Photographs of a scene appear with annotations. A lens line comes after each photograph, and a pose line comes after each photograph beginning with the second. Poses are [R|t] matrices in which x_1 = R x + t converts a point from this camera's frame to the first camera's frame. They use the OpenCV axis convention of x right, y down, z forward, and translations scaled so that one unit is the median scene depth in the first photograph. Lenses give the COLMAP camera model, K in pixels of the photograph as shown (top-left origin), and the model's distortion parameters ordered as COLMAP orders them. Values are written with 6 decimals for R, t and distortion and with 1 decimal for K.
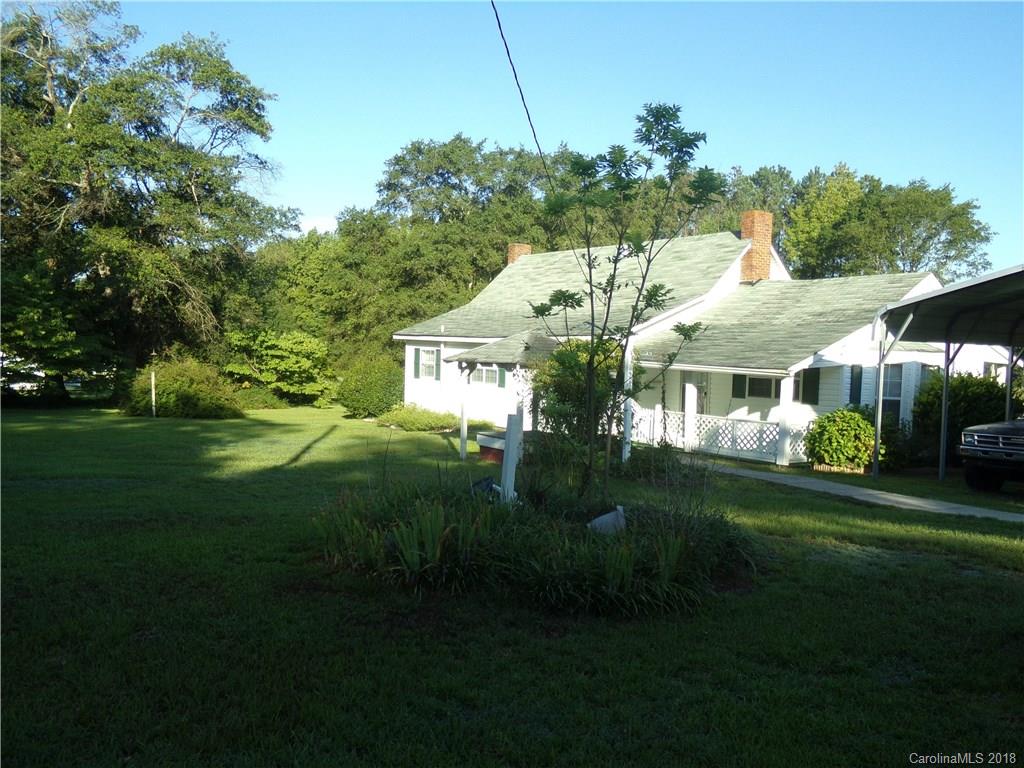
lens RADIAL K [[853.1, 0, 512.0], [0, 853.1, 384.0], [0, 0, 1]] dist [0.062840, -0.099970]
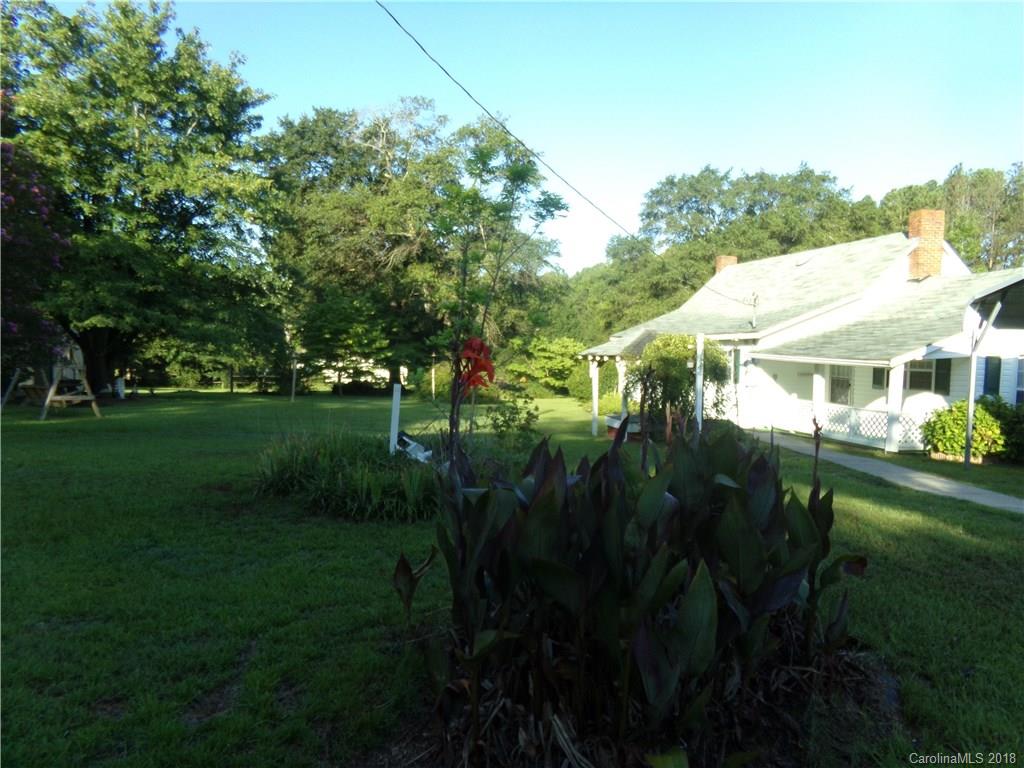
lens RADIAL K [[720.1, 0, 512.0], [0, 720.1, 384.0], [0, 0, 1]] dist [-0.100462, 0.161023]
pose [[0.919964, 0.003950, -0.391982, 0.116744], [-0.003278, 0.999992, 0.002383, 0.005735], [0.391989, -0.000907, 0.919970, 0.010743]]
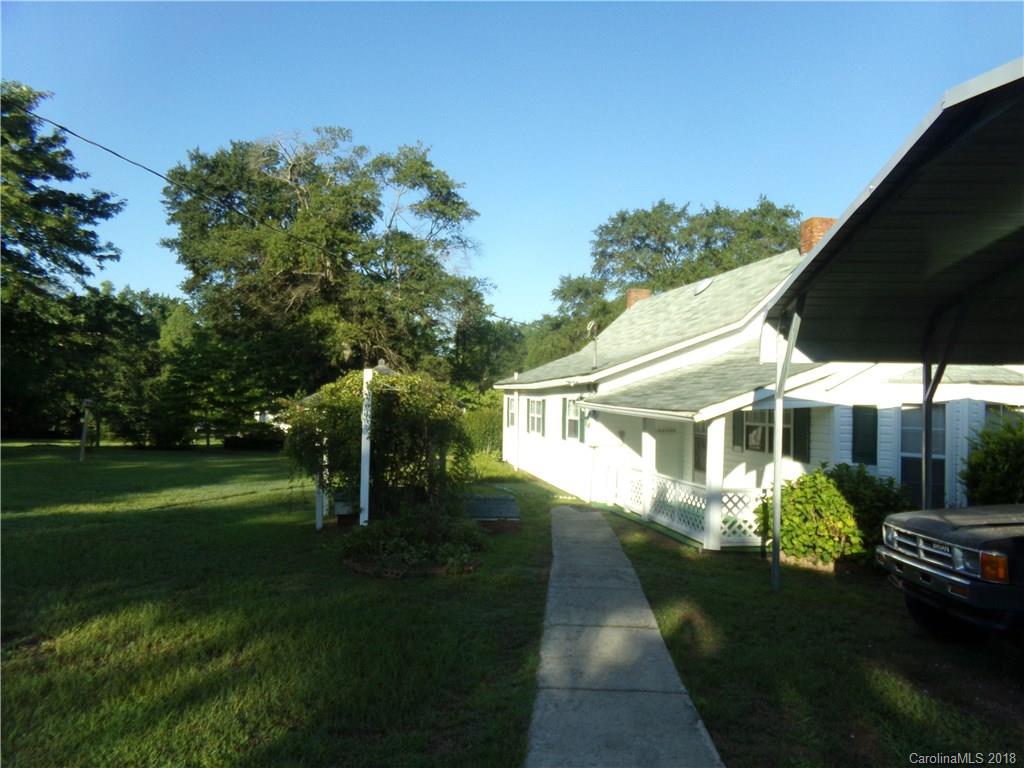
lens RADIAL K [[720.2, 0, 512.0], [0, 720.2, 384.0], [0, 0, 1]] dist [-0.170484, 0.428990]
pose [[0.908538, -0.023243, -0.417156, 0.211252], [-0.006498, 0.997545, -0.069733, 0.001050], [0.417752, 0.066066, 0.906156, 0.206398]]
